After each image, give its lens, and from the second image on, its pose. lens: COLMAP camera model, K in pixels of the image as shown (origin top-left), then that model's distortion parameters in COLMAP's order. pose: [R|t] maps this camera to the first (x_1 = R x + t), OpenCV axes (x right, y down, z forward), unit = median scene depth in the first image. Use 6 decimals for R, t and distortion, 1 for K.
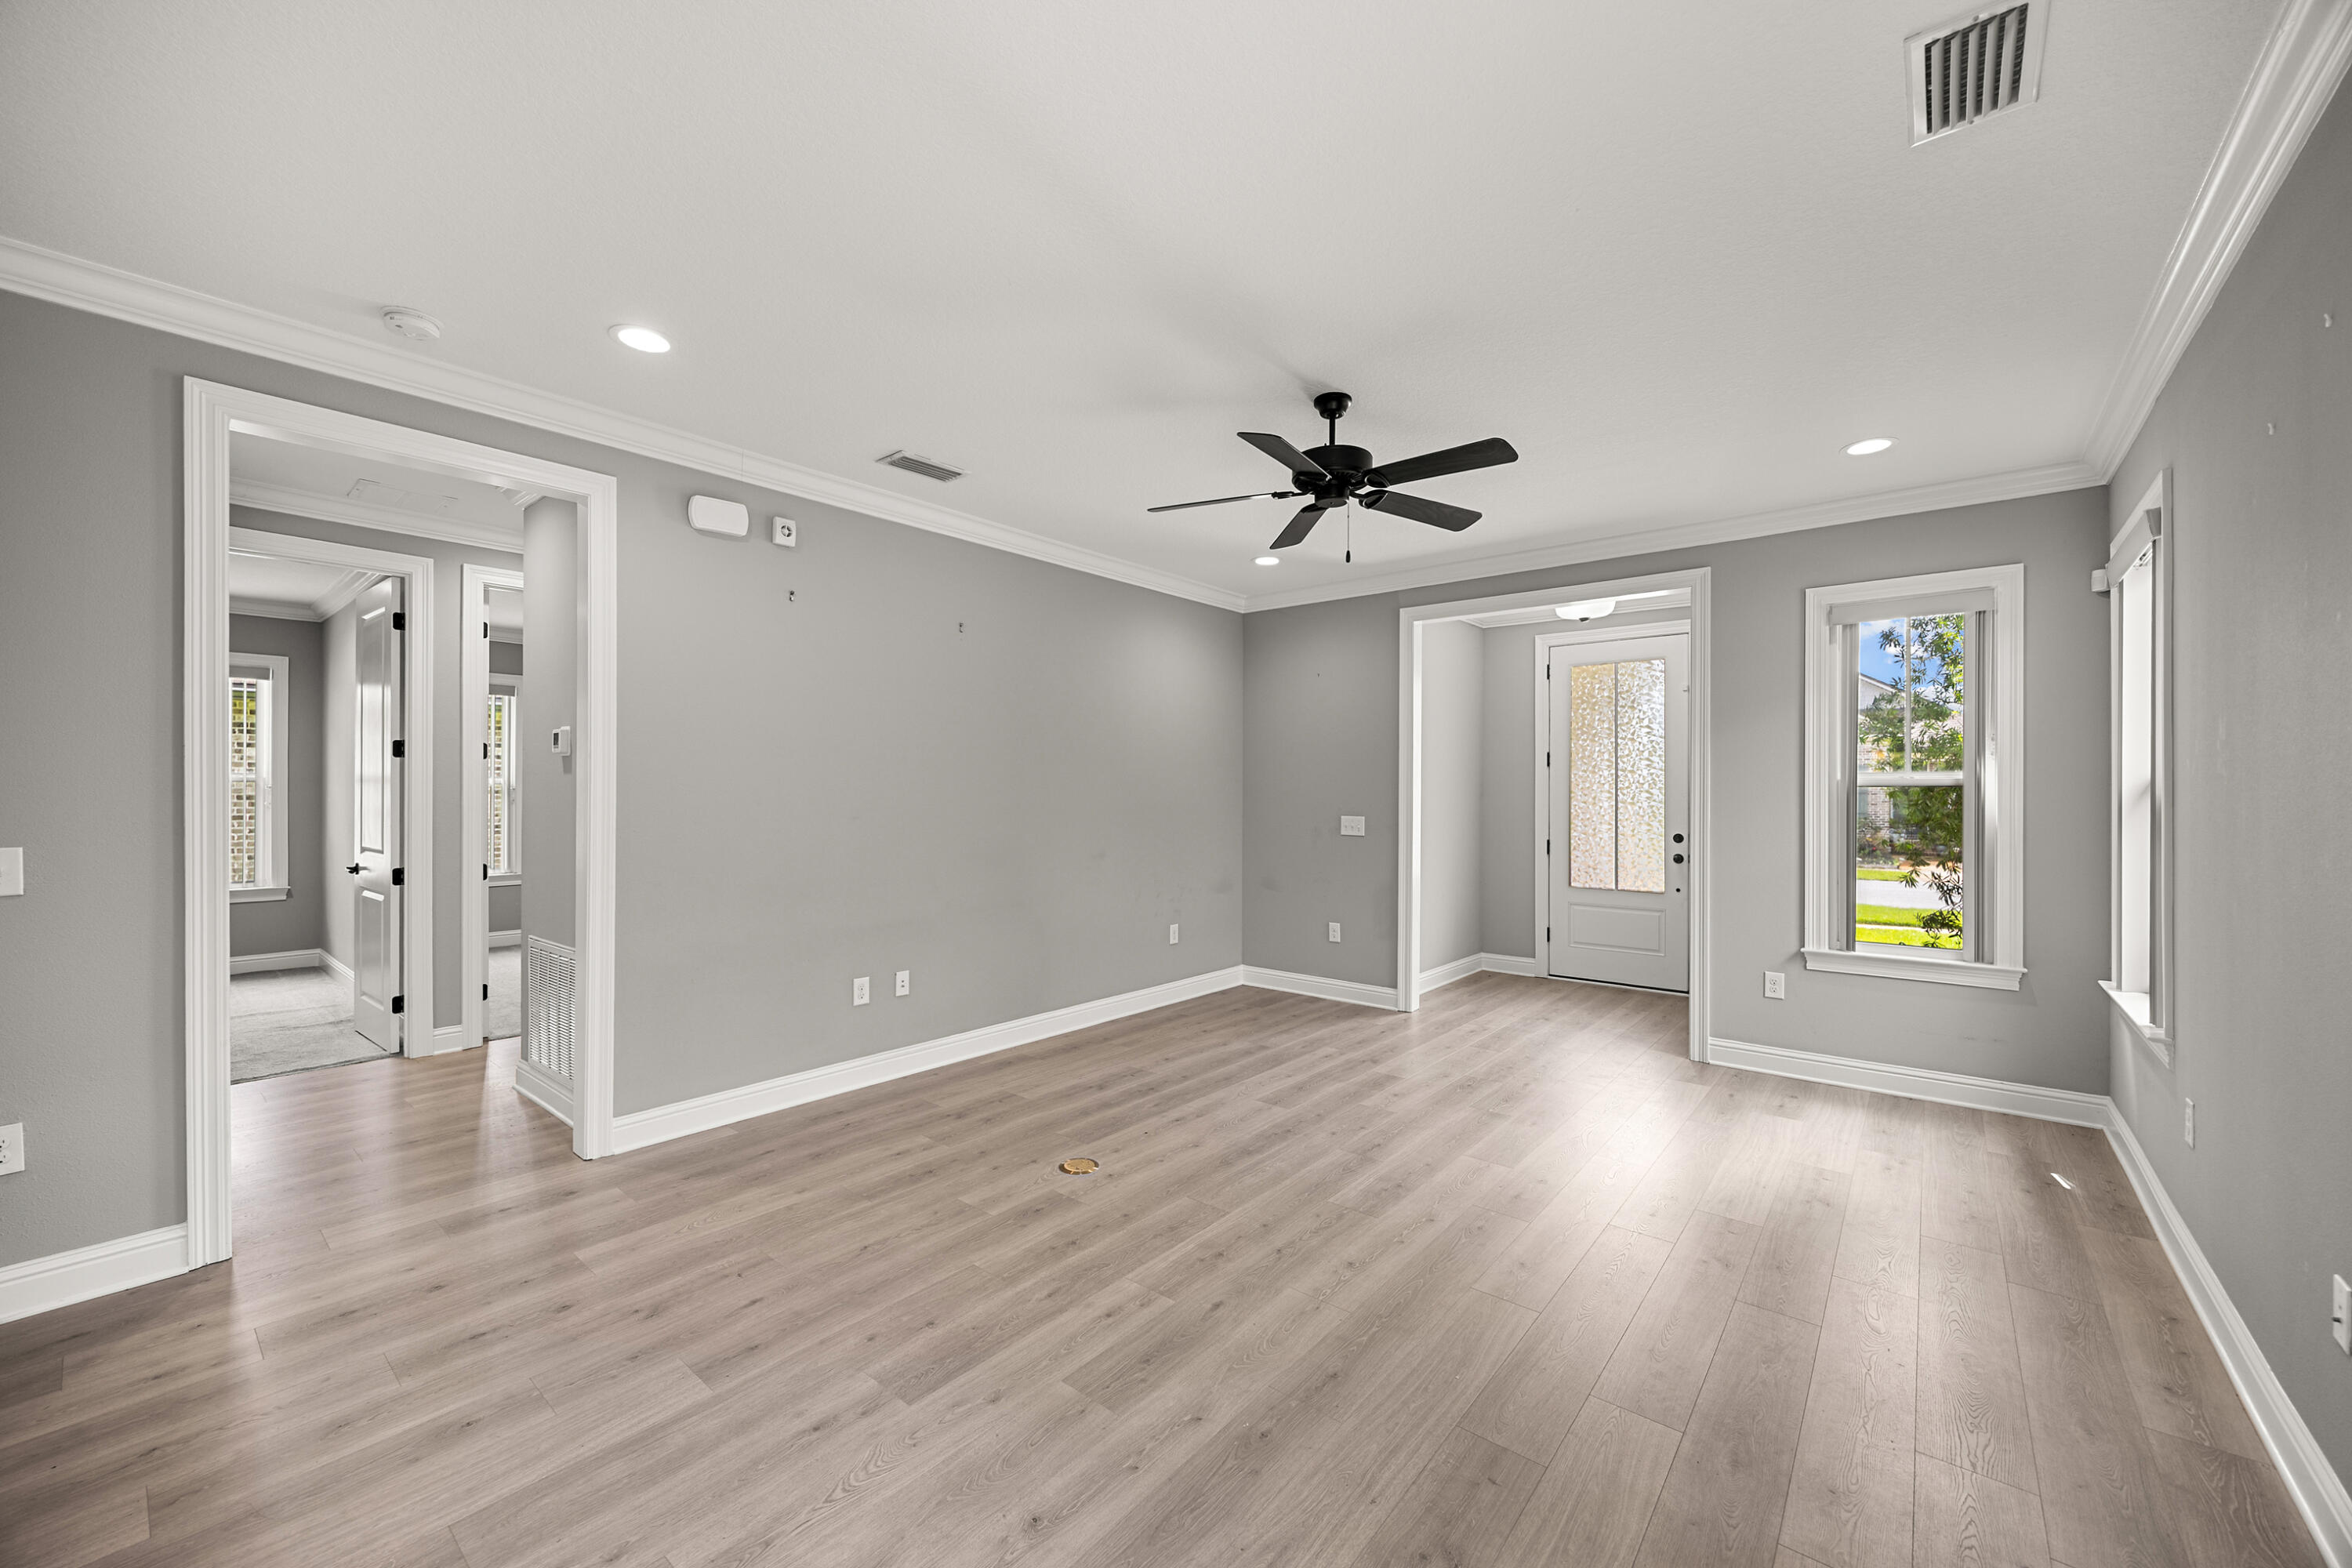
lens RADIAL K [[903.5, 0, 1188.9], [0, 903.5, 785.7], [0, 0, 1]] dist [0.000654, -0.000468]
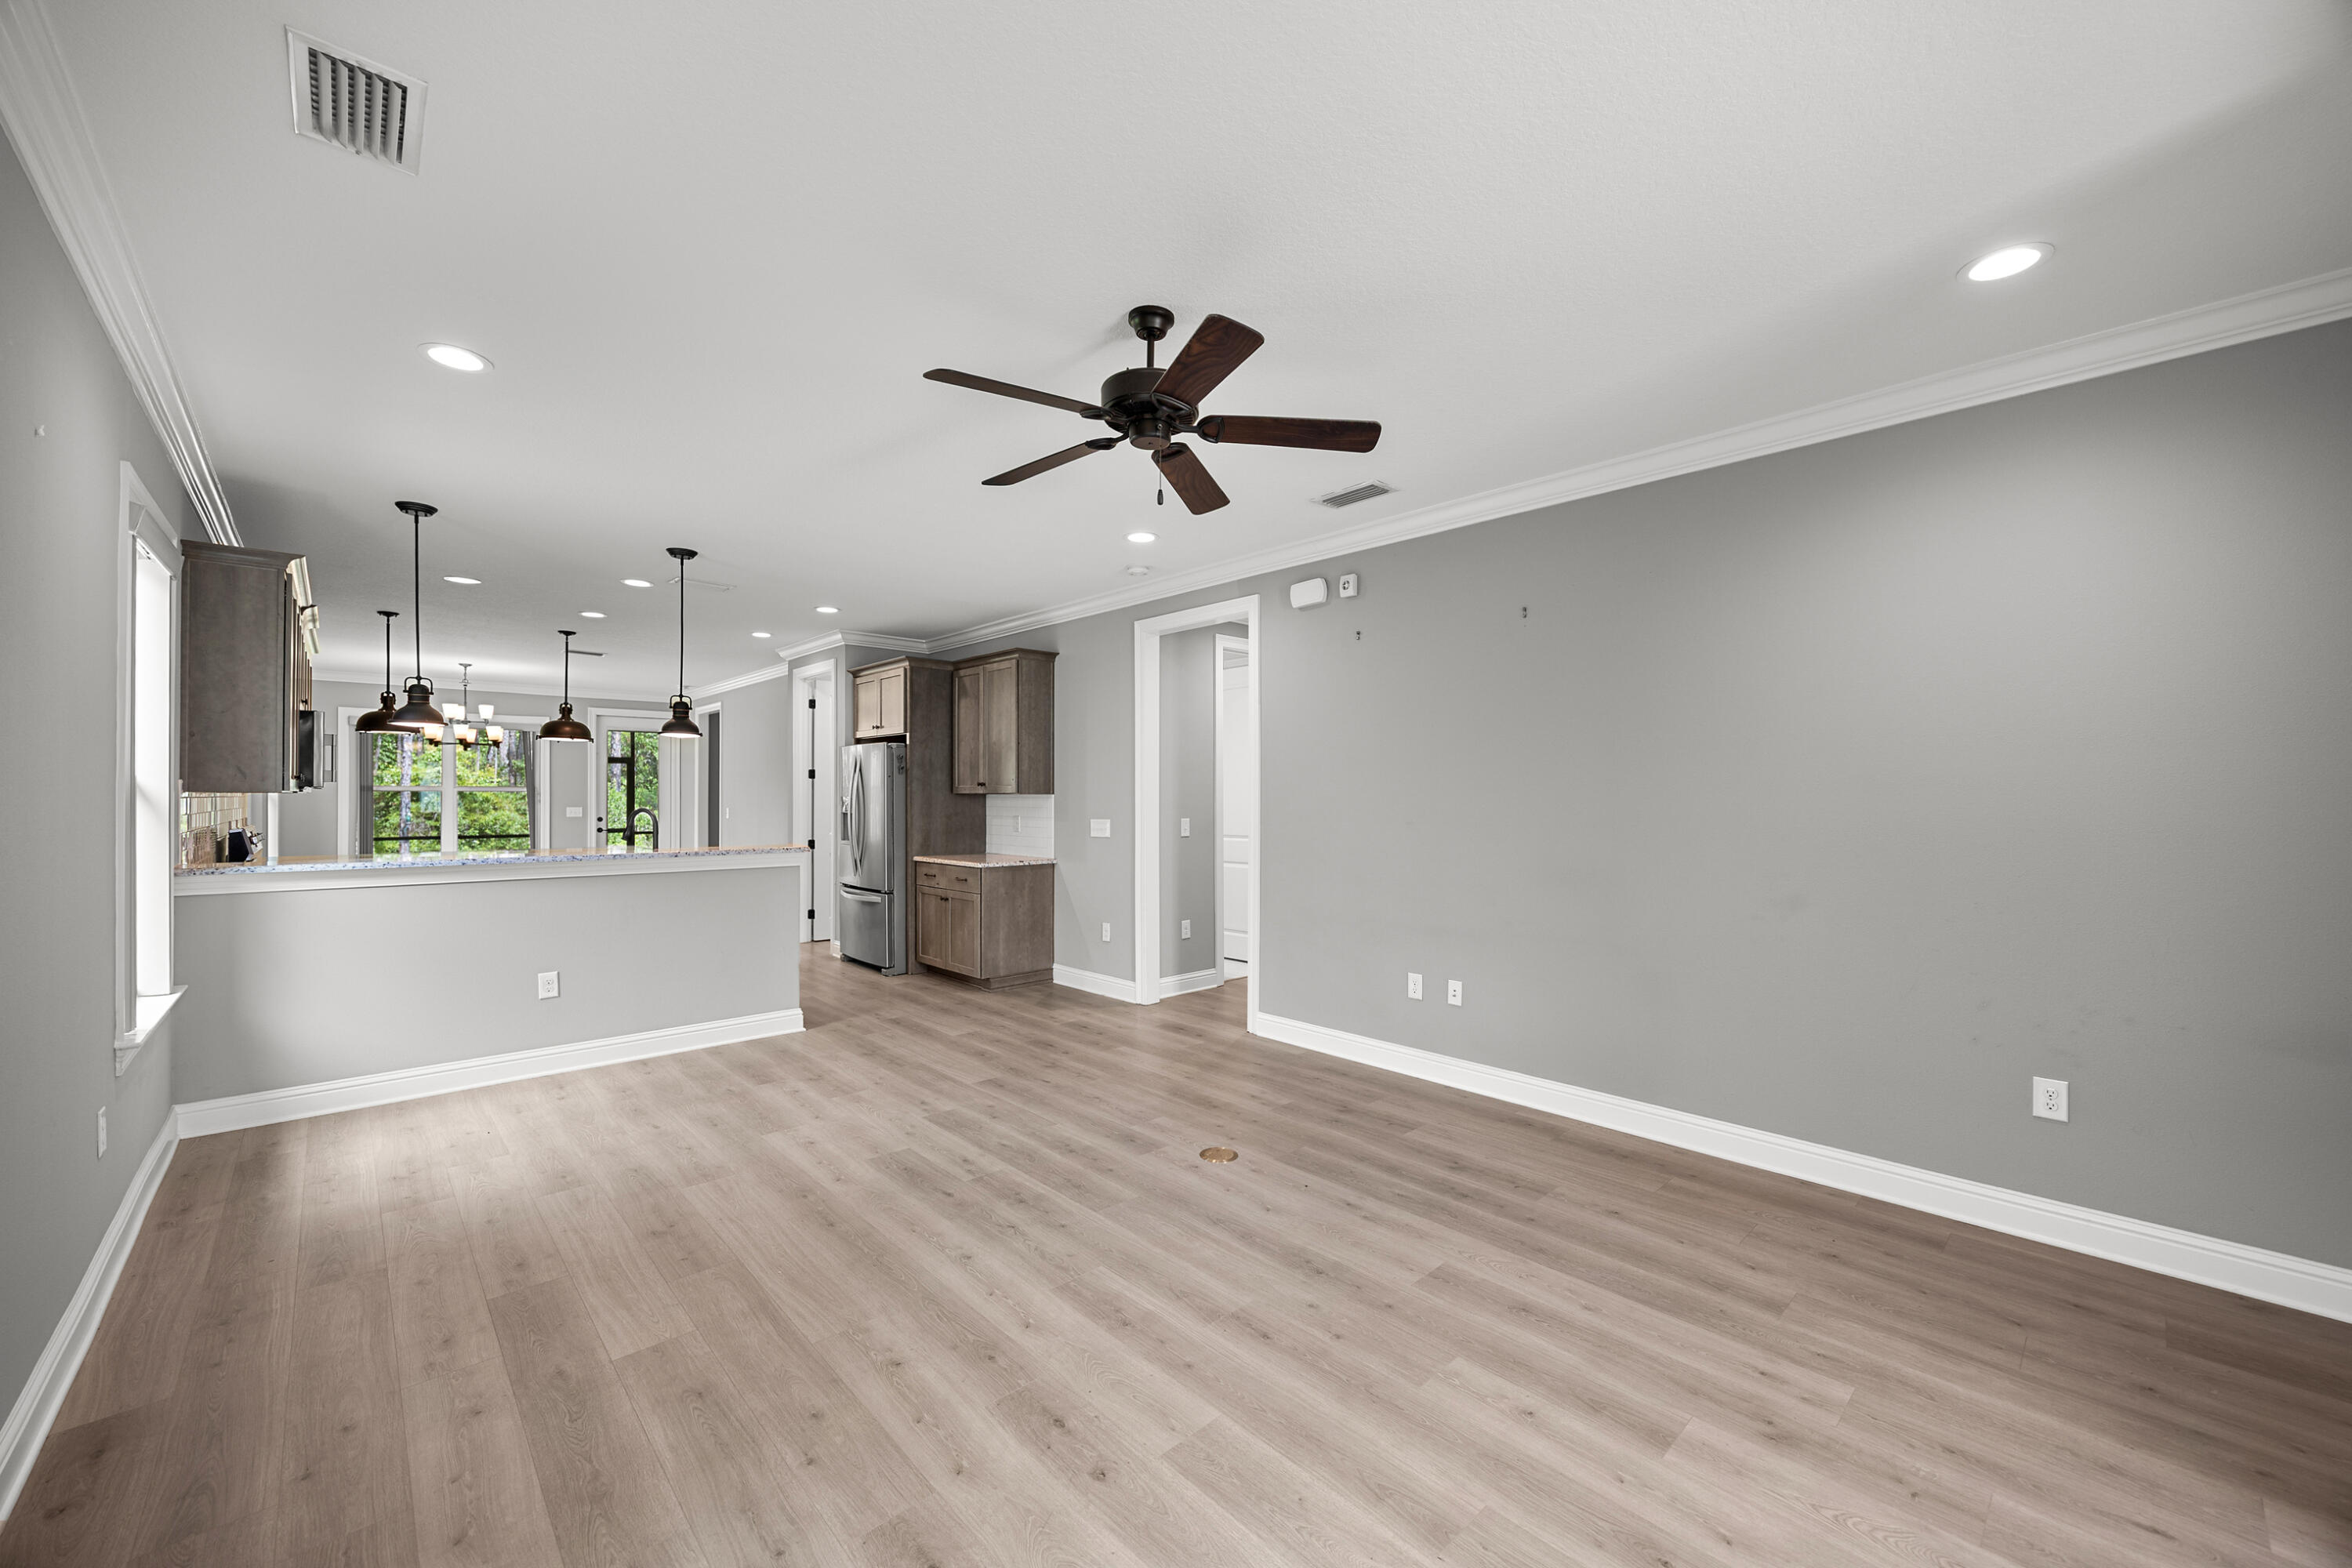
lens RADIAL K [[903.5, 0, 1173.4], [0, 903.5, 788.4], [0, 0, 1]] dist [0.000654, -0.000468]
pose [[-0.138661, -0.011817, -0.990269, 0.845781], [0.007590, 0.999887, -0.012994, 0.006538], [0.990311, -0.009318, -0.138556, 0.993809]]
